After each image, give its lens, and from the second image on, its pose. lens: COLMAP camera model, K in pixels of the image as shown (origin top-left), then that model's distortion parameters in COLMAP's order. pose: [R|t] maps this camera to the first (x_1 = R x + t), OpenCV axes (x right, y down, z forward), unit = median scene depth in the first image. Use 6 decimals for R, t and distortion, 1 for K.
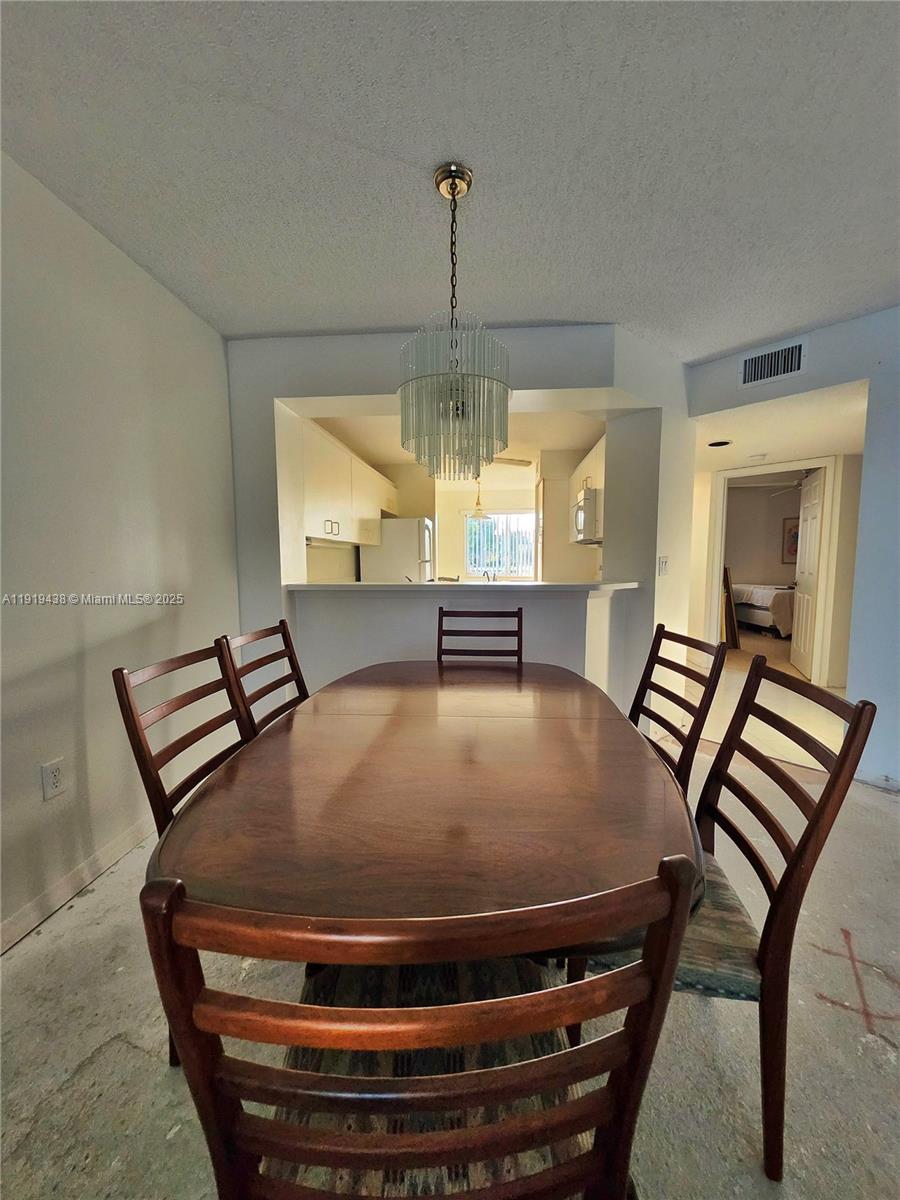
lens RADIAL K [[477.5, 0, 450.0], [0, 477.5, 600.0], [0, 0, 1]] dist [-0.000317, 0.000270]
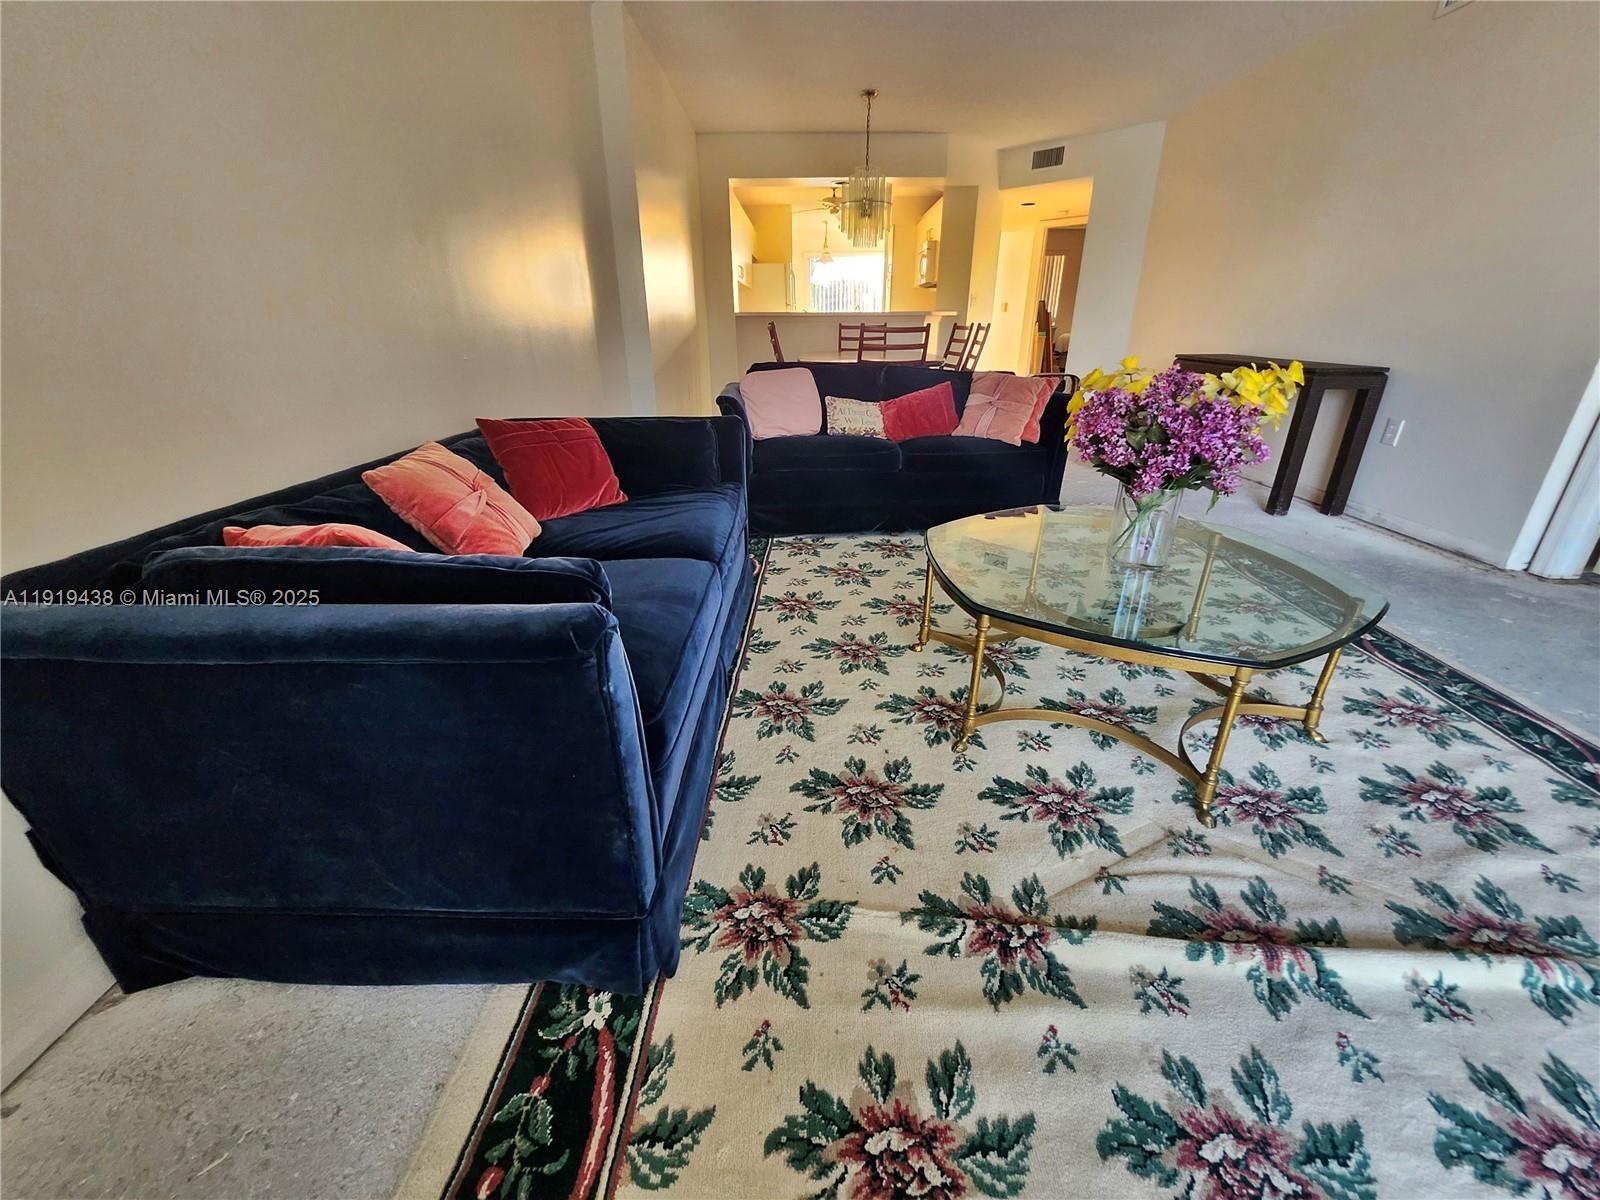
lens RADIAL K [[636.7, 0, 805.2], [0, 636.7, 586.4], [0, 0, 1]] dist [-0.000317, 0.000270]
pose [[0.995986, -0.034712, 0.082500, -0.287973], [0.008011, 0.952605, 0.304106, 0.172646], [-0.089146, -0.302224, 0.949059, -1.144642]]
